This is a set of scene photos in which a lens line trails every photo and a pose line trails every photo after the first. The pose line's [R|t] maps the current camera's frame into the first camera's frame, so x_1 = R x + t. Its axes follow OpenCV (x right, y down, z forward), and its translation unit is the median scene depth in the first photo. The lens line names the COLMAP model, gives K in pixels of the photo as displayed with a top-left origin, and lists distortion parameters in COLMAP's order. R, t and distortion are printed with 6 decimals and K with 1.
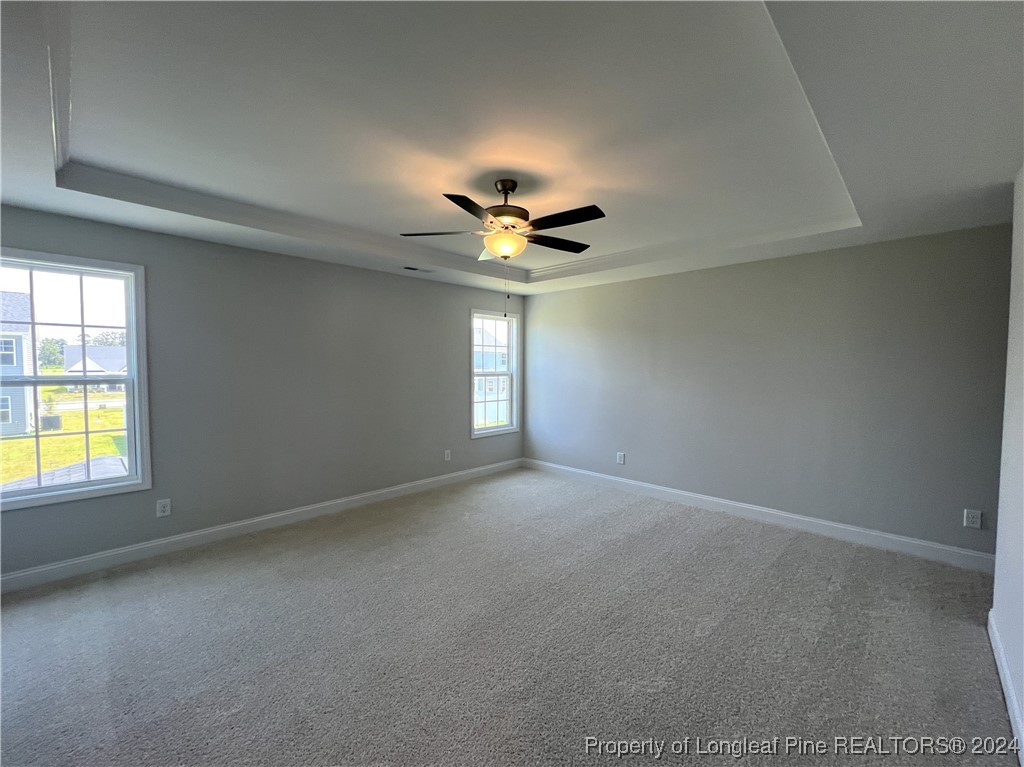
lens RADIAL K [[412.1, 0, 512.0], [0, 412.1, 383.5], [0, 0, 1]] dist [0.000968, 0.000355]
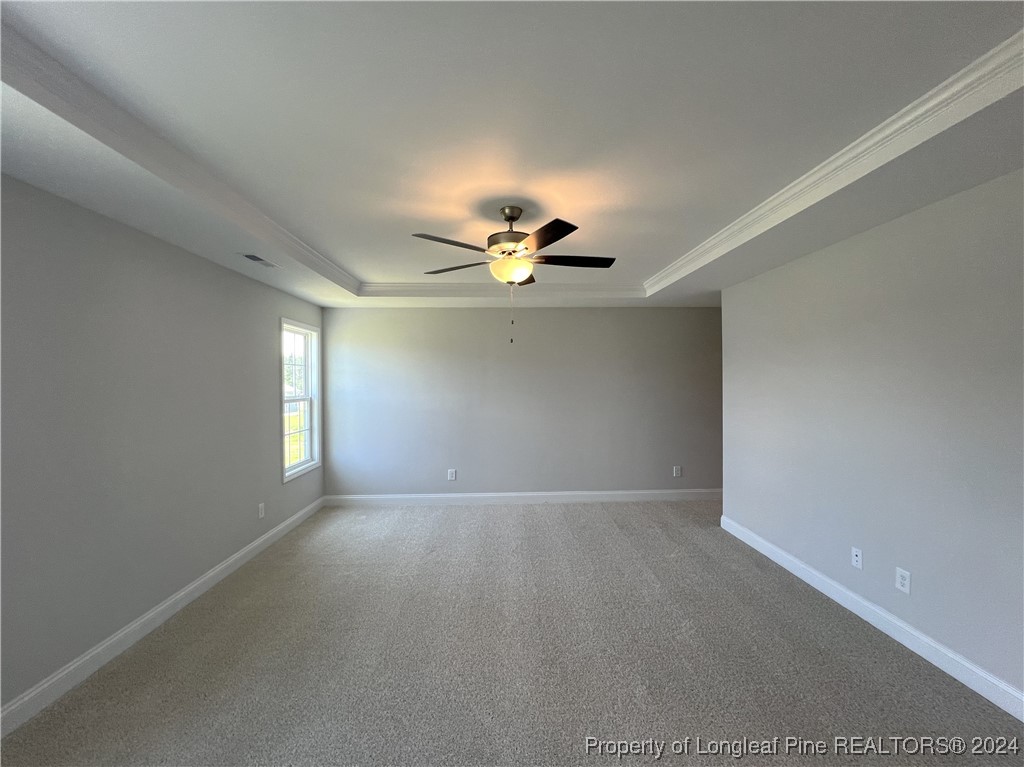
lens RADIAL K [[404.0, 0, 512.0], [0, 404.0, 383.5], [0, 0, 1]] dist [-0.000772, 0.000015]
pose [[0.711964, -0.013126, 0.702093, -0.329422], [0.042666, 0.998787, -0.024593, -0.017460], [-0.700919, 0.047465, 0.711660, 0.145892]]
